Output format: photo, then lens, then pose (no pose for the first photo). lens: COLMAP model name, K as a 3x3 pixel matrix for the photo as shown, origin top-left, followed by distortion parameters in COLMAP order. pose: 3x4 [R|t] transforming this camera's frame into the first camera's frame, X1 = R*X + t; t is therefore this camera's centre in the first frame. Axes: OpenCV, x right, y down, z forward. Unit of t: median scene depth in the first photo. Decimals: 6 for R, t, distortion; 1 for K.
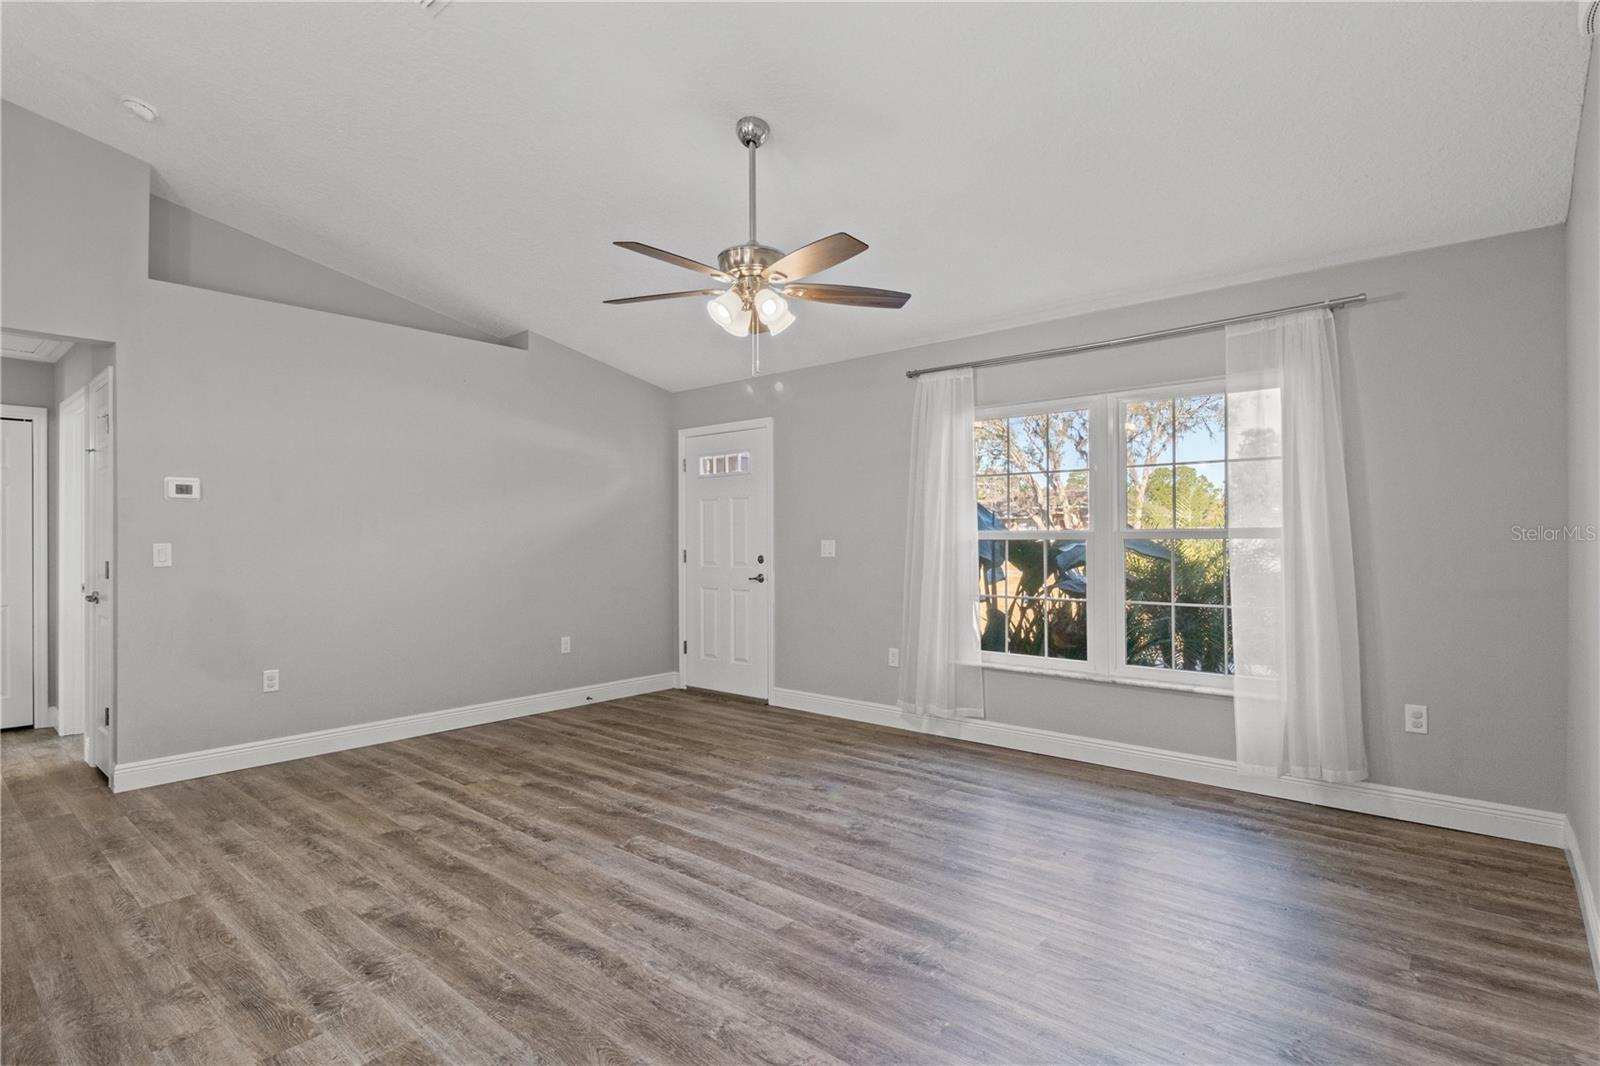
lens RADIAL K [[797.0, 0, 795.9], [0, 797.0, 551.1], [0, 0, 1]] dist [-0.001134, -0.001069]
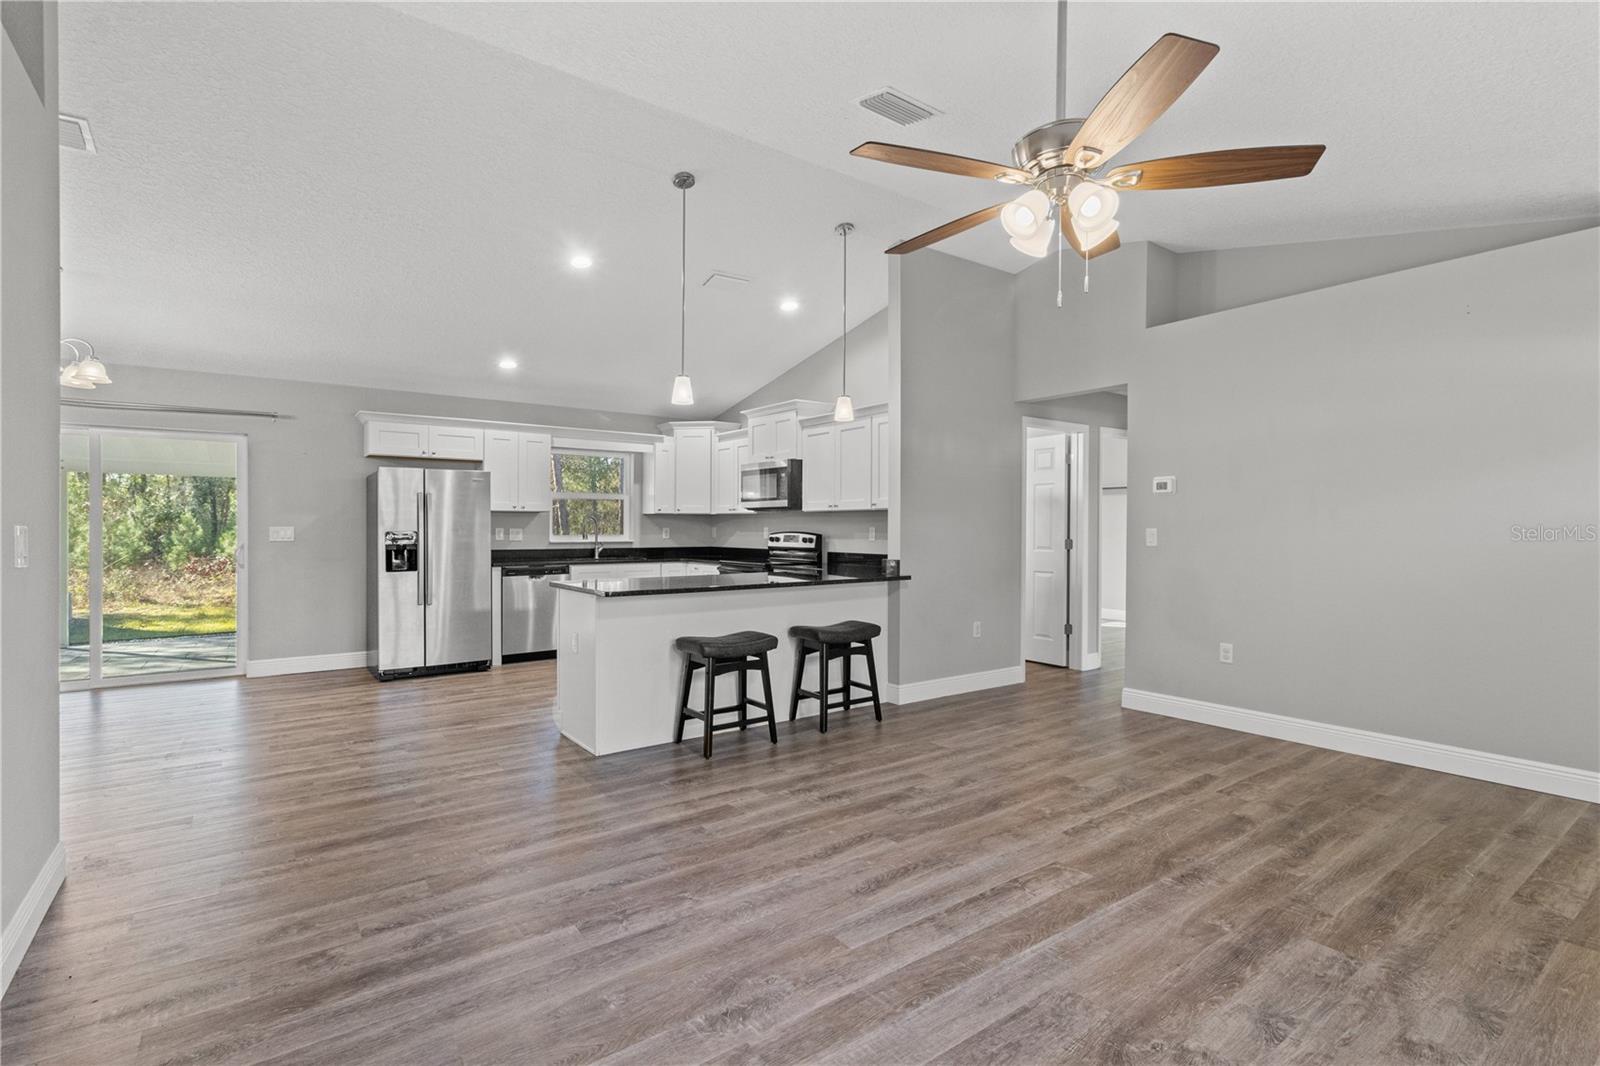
lens RADIAL K [[746.7, 0, 811.0], [0, 746.7, 533.0], [0, 0, 1]] dist [-0.000235, 0.001228]
pose [[-0.202848, 0.012510, -0.979130, 0.648301], [-0.015073, 0.999760, 0.015896, -0.016745], [0.979094, 0.017983, -0.202610, 0.872060]]
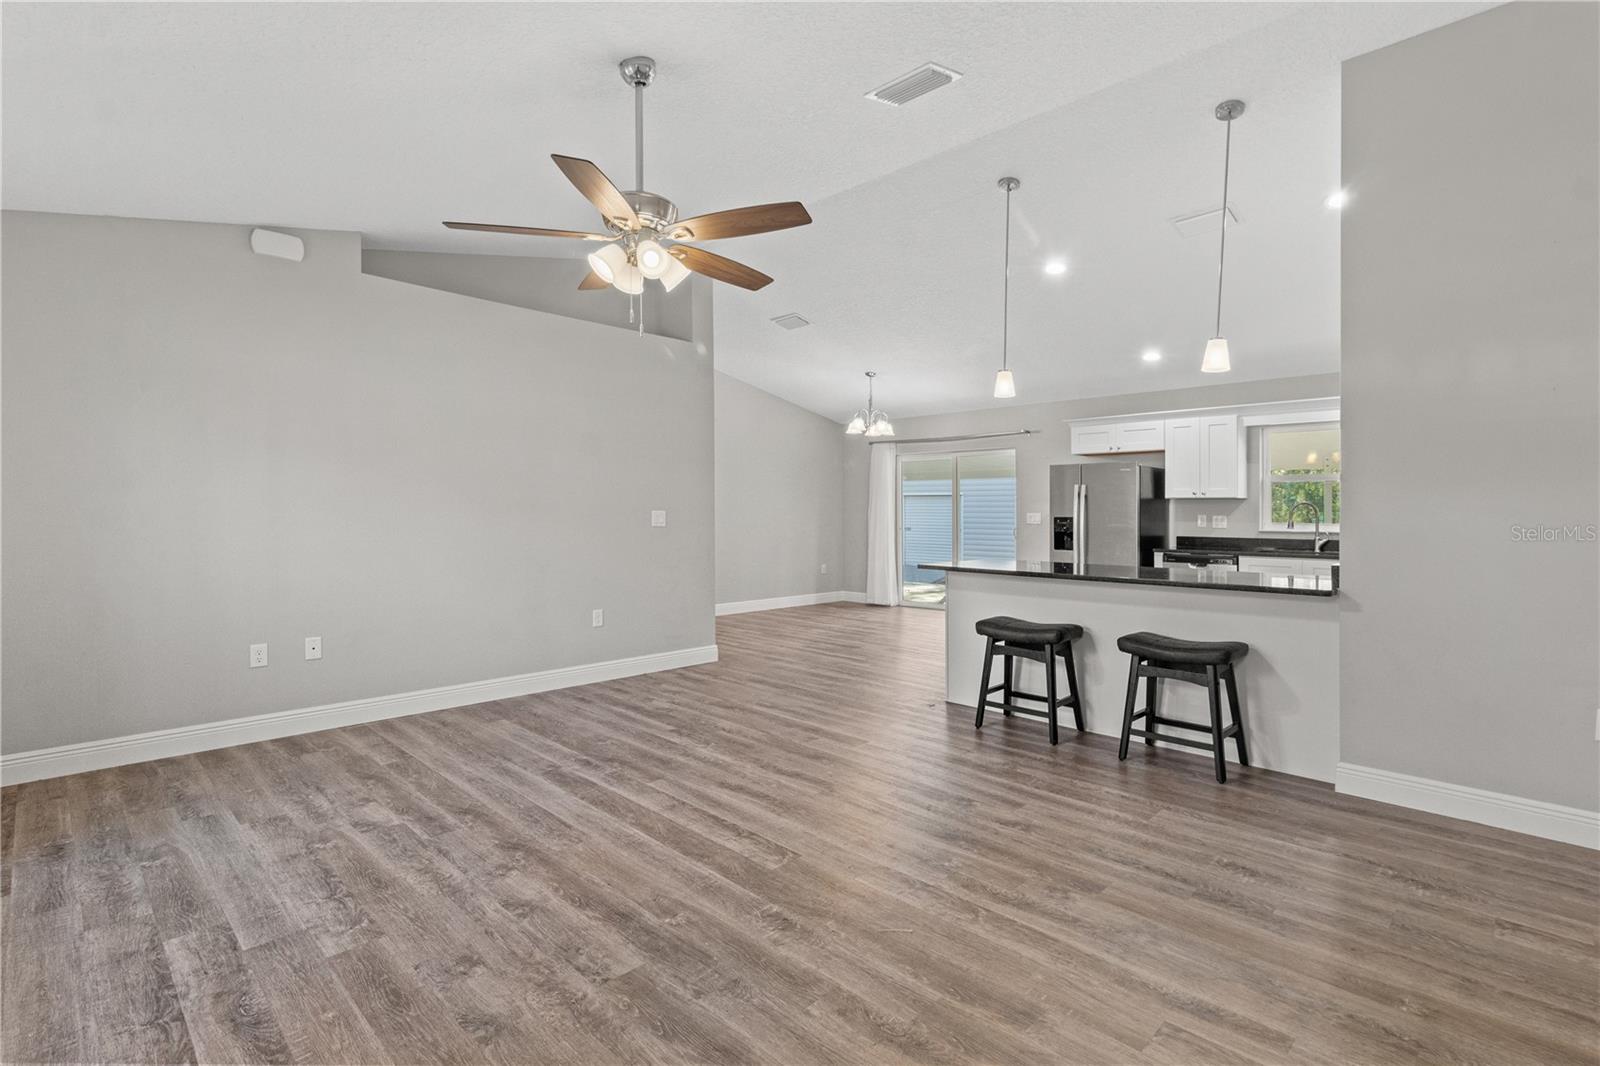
lens RADIAL K [[768.2, 0, 806.9], [0, 768.2, 503.5], [0, 0, 1]] dist [-0.001281, 0.000863]
pose [[-0.998591, -0.000801, 0.053067, -0.275447], [-0.000611, 0.999993, 0.003602, -0.022480], [-0.053070, 0.003565, -0.998584, 1.808683]]
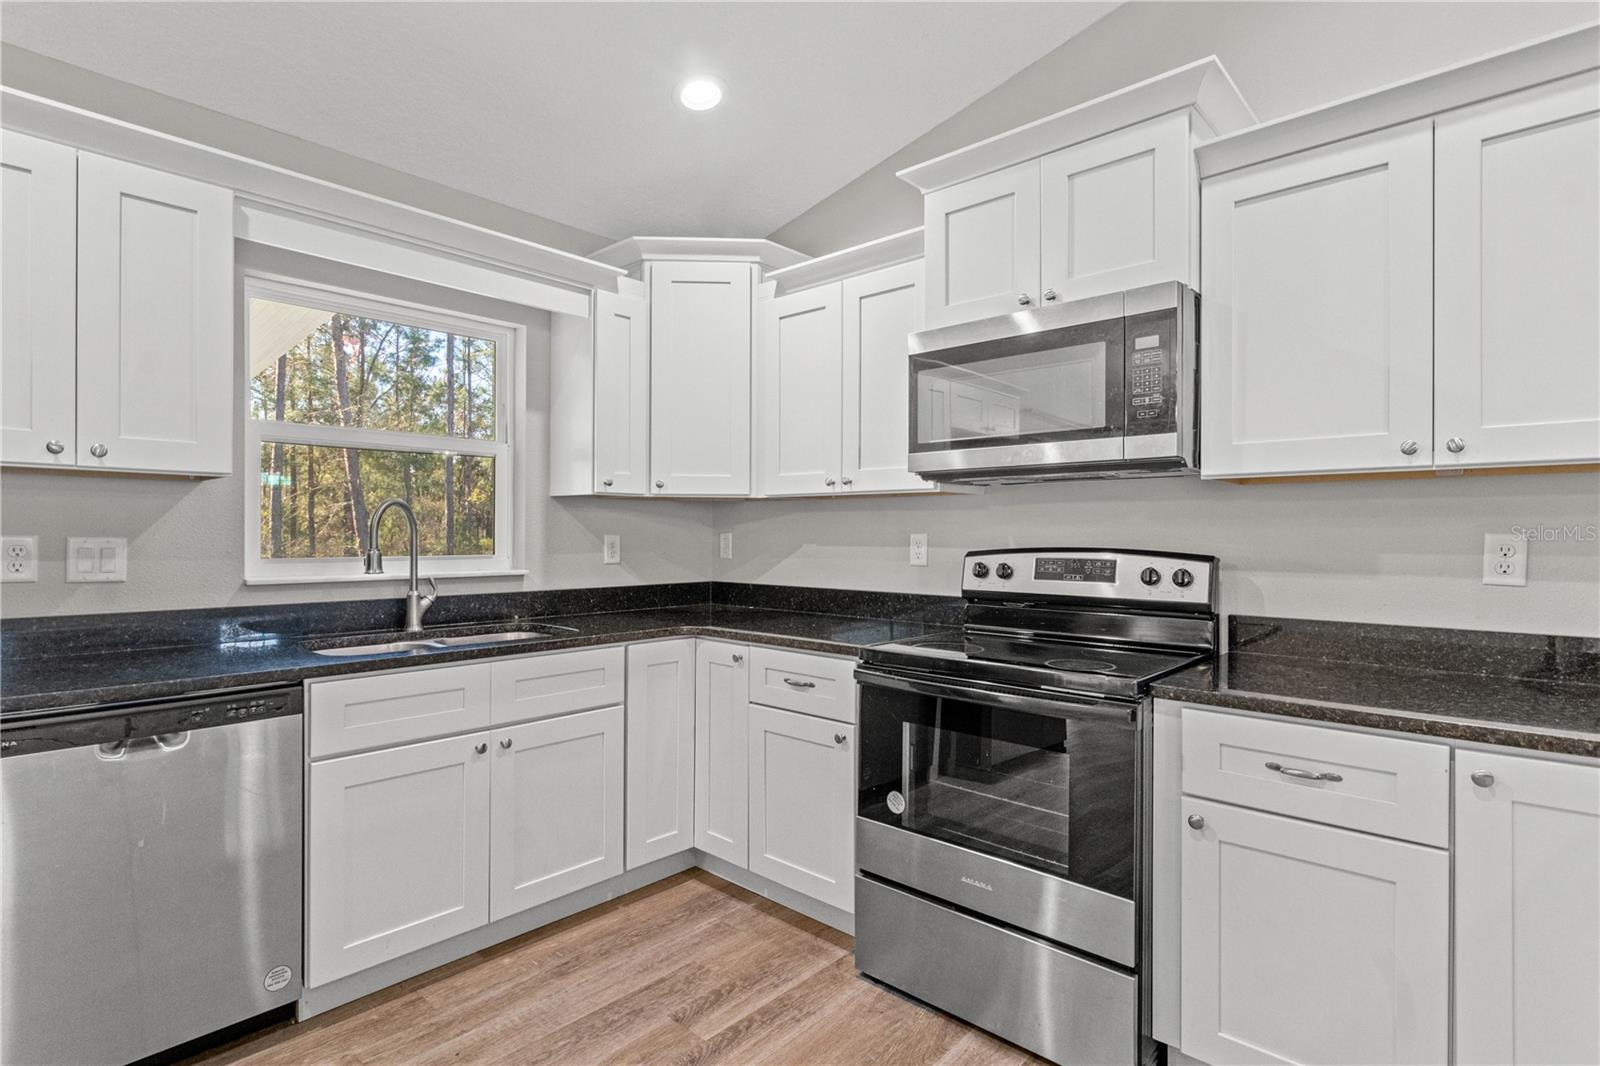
lens RADIAL K [[798.3, 0, 797.1], [0, 798.3, 535.8], [0, 0, 1]] dist [0.000055, -0.000247]
pose [[-0.030812, 0.004934, -0.999513, -0.703824], [-0.017722, 0.999828, 0.005482, 0.003964], [0.999368, 0.017882, -0.030720, 0.155924]]
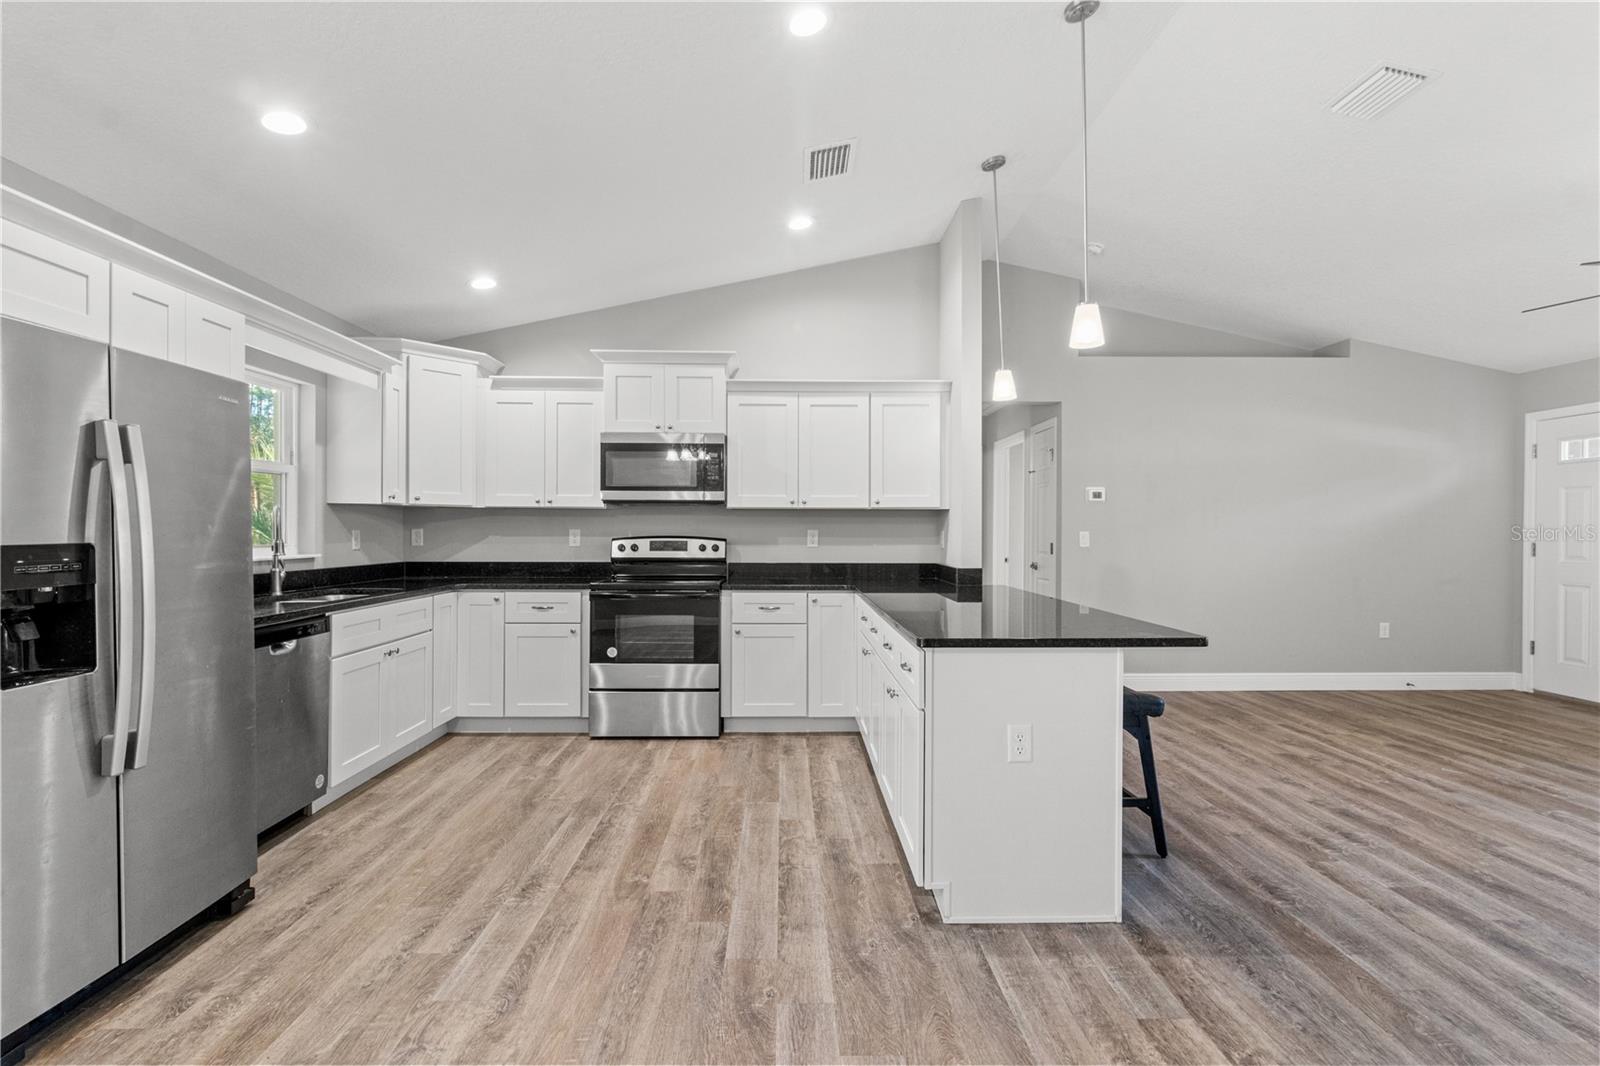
lens RADIAL K [[734.5, 0, 805.6], [0, 734.5, 540.5], [0, 0, 1]] dist [0.000081, -0.000121]
pose [[0.674608, 0.016572, -0.737990, -0.161103], [-0.016934, 0.999832, 0.006973, 0.008405], [0.737982, 0.007793, 0.674776, -0.407076]]
